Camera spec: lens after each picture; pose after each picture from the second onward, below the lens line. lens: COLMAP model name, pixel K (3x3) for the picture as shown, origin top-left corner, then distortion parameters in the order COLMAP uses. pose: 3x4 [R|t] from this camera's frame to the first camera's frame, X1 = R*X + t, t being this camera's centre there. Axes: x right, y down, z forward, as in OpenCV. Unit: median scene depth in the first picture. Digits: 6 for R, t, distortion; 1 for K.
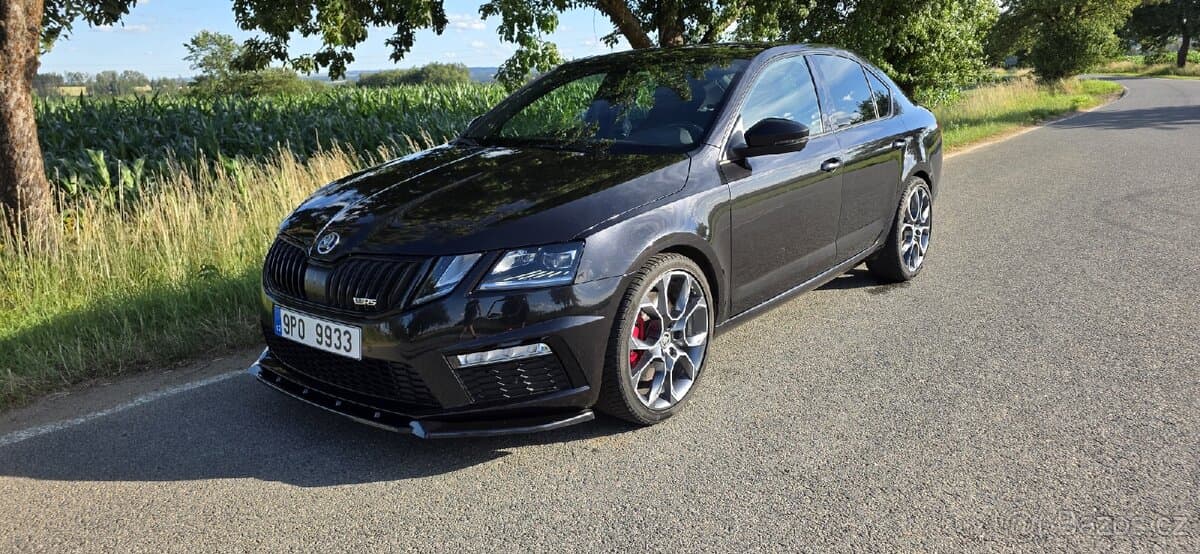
lens RADIAL K [[825.2, 0, 600.0], [0, 825.2, 246.2], [0, 0, 1]] dist [0.064629, -0.060362]
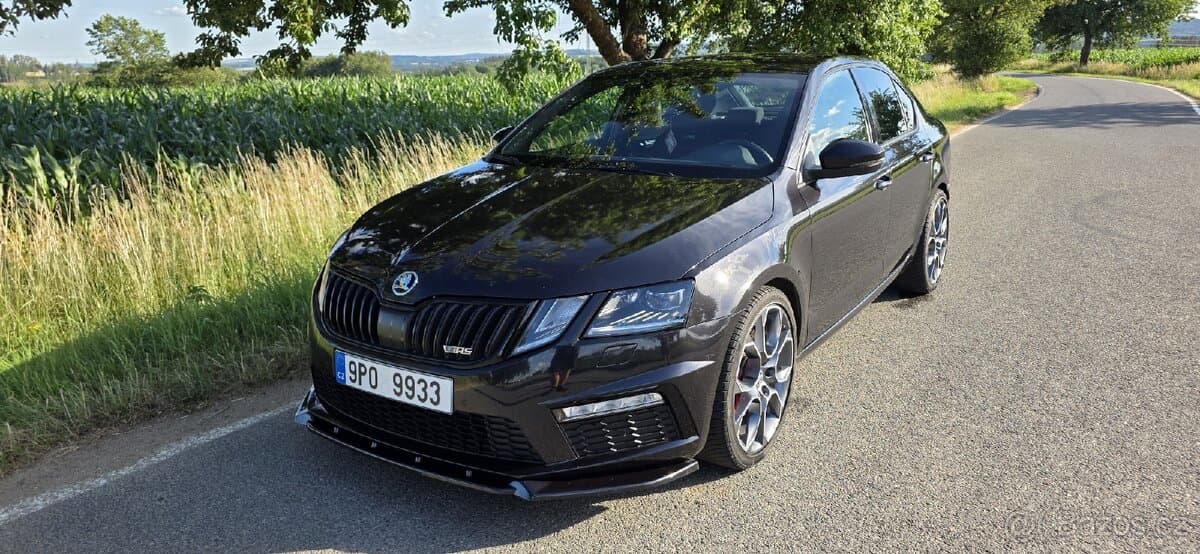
lens RADIAL K [[825.2, 0, 600.0], [0, 825.2, 246.2], [0, 0, 1]] dist [0.064629, -0.060362]
pose [[0.995744, -0.009425, 0.091683, -0.183840], [0.008395, 0.999897, 0.011607, -0.048826], [-0.091783, -0.010788, 0.995721, 0.076558]]
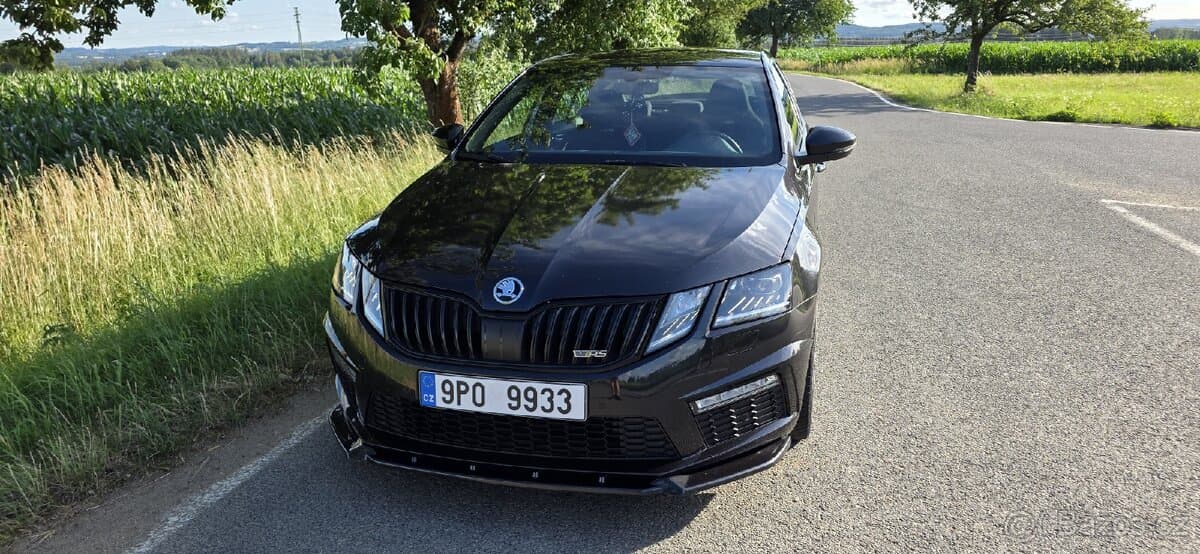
lens RADIAL K [[825.2, 0, 600.0], [0, 825.2, 246.2], [0, 0, 1]] dist [0.064629, -0.060362]
pose [[0.912188, -0.078699, 0.402143, -0.538877], [0.072681, 0.996897, 0.030228, -0.063266], [-0.403274, 0.001654, 0.915078, 0.171496]]
